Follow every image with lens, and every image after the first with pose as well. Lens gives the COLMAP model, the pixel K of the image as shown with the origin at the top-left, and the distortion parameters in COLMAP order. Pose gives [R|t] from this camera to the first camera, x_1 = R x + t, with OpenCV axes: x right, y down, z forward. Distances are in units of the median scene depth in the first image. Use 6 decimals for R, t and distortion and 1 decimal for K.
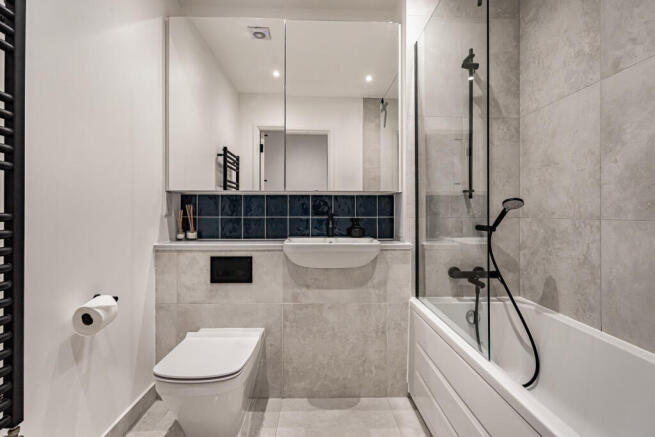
lens RADIAL K [[302.6, 0, 322.7], [0, 302.6, 209.6], [0, 0, 1]] dist [-0.010362, -0.001851]
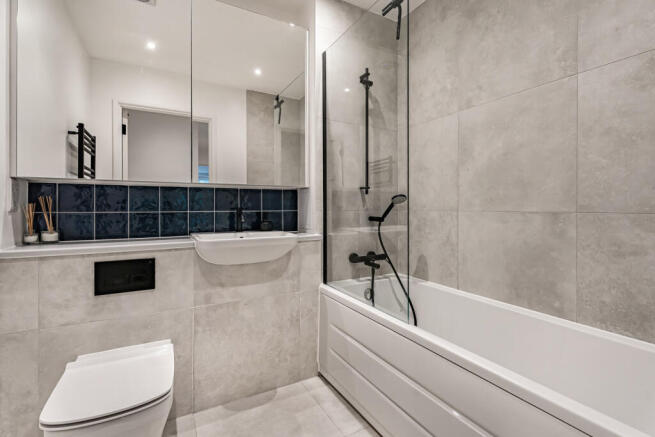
lens RADIAL K [[298.2, 0, 333.8], [0, 298.2, 202.2], [0, 0, 1]] dist [0.000161, -0.001818]
pose [[0.890353, 0.003290, 0.455258, -0.161429], [-0.001497, 0.999990, -0.004300, -0.000029], [-0.455268, 0.003147, 0.890349, 0.014728]]
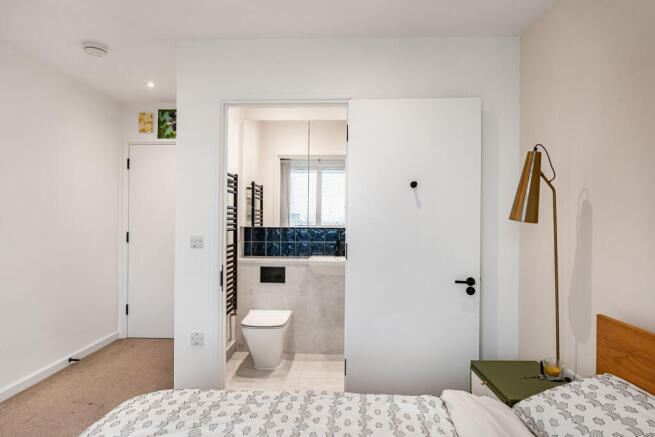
lens RADIAL K [[386.0, 0, 324.6], [0, 386.0, 208.6], [0, 0, 1]] dist [-0.007016, 0.001103]
pose [[0.999575, 0.008339, -0.027949, 0.033310], [-0.009062, 0.999625, -0.025843, -0.105113], [0.027723, 0.026085, 0.999275, -1.056413]]
